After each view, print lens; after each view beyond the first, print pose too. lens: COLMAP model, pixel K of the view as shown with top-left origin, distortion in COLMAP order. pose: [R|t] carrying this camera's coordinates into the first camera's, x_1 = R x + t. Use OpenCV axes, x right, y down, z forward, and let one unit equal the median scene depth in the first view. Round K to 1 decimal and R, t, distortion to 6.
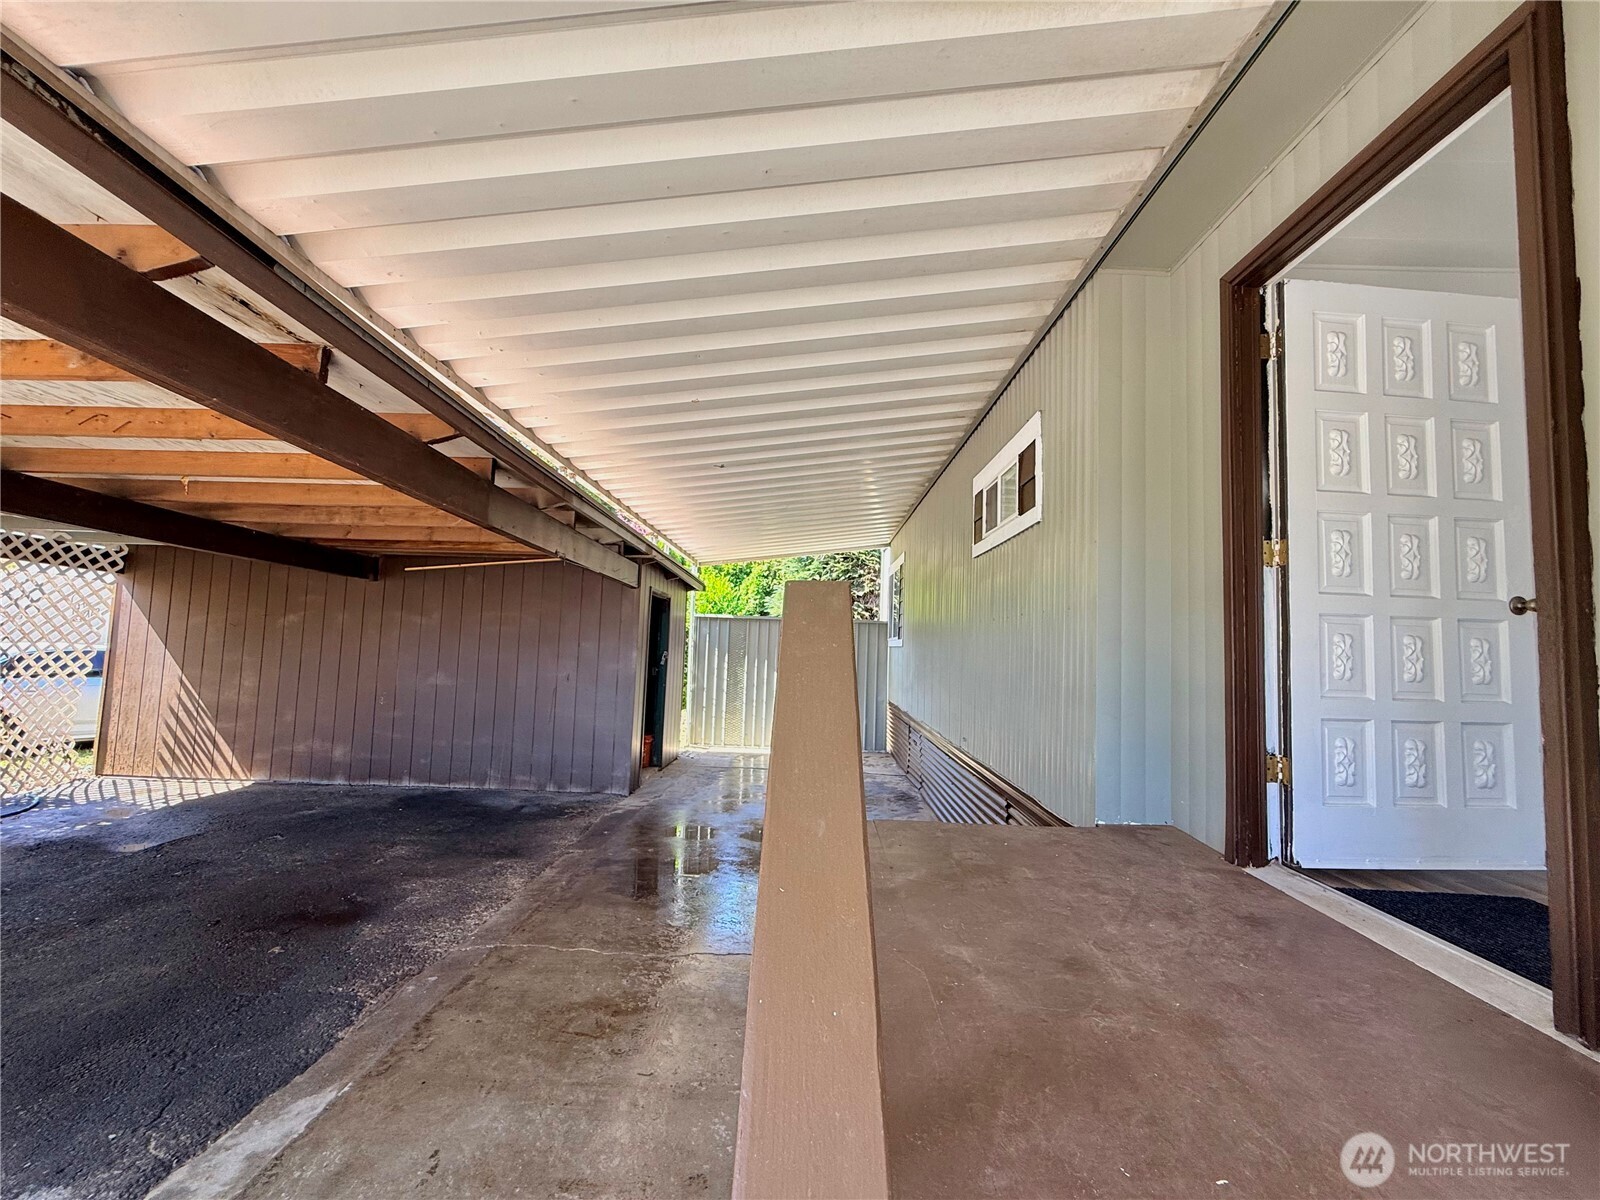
lens RADIAL K [[638.4, 0, 797.5], [0, 638.4, 602.6], [0, 0, 1]] dist [0.000382, -0.000176]
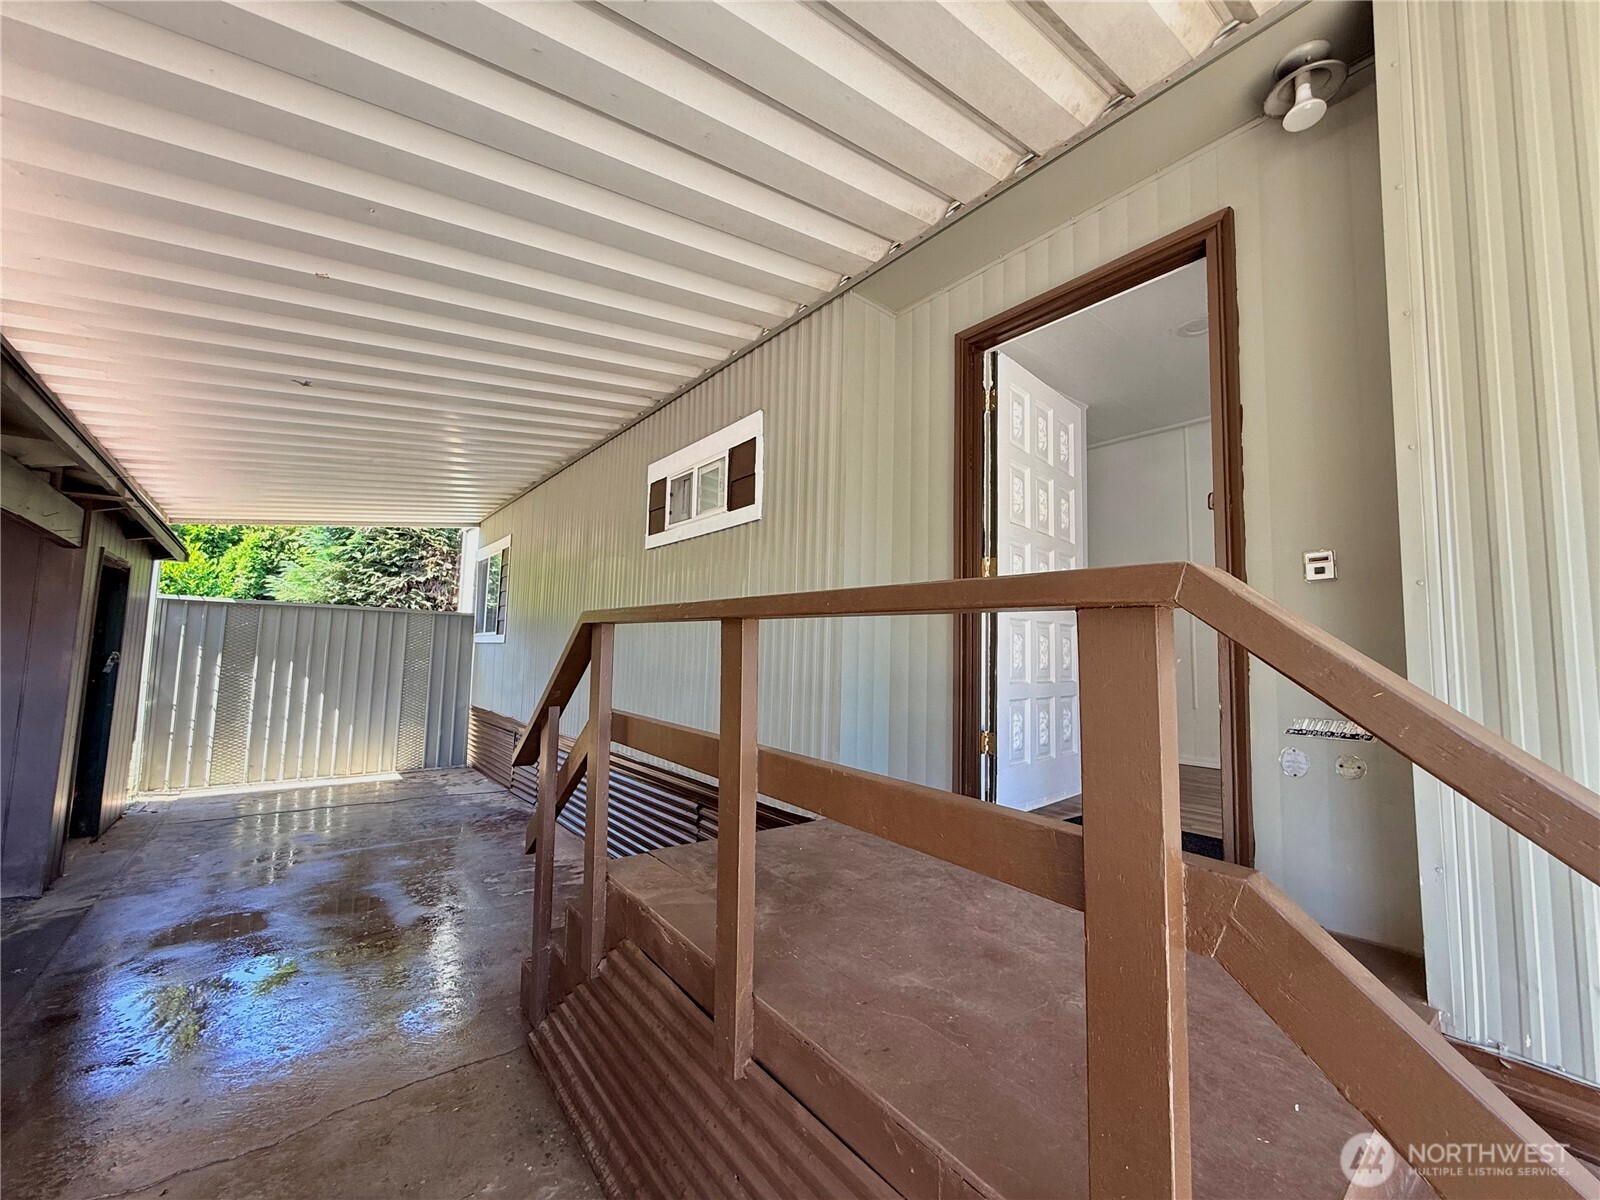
lens RADIAL K [[638.4, 0, 806.3], [0, 638.4, 603.5], [0, 0, 1]] dist [0.000382, -0.000176]
pose [[0.769506, 0.036658, 0.637587, -0.097163], [-0.042217, 0.999087, -0.006491, 0.004208], [-0.637243, -0.021922, 0.770351, 0.084342]]
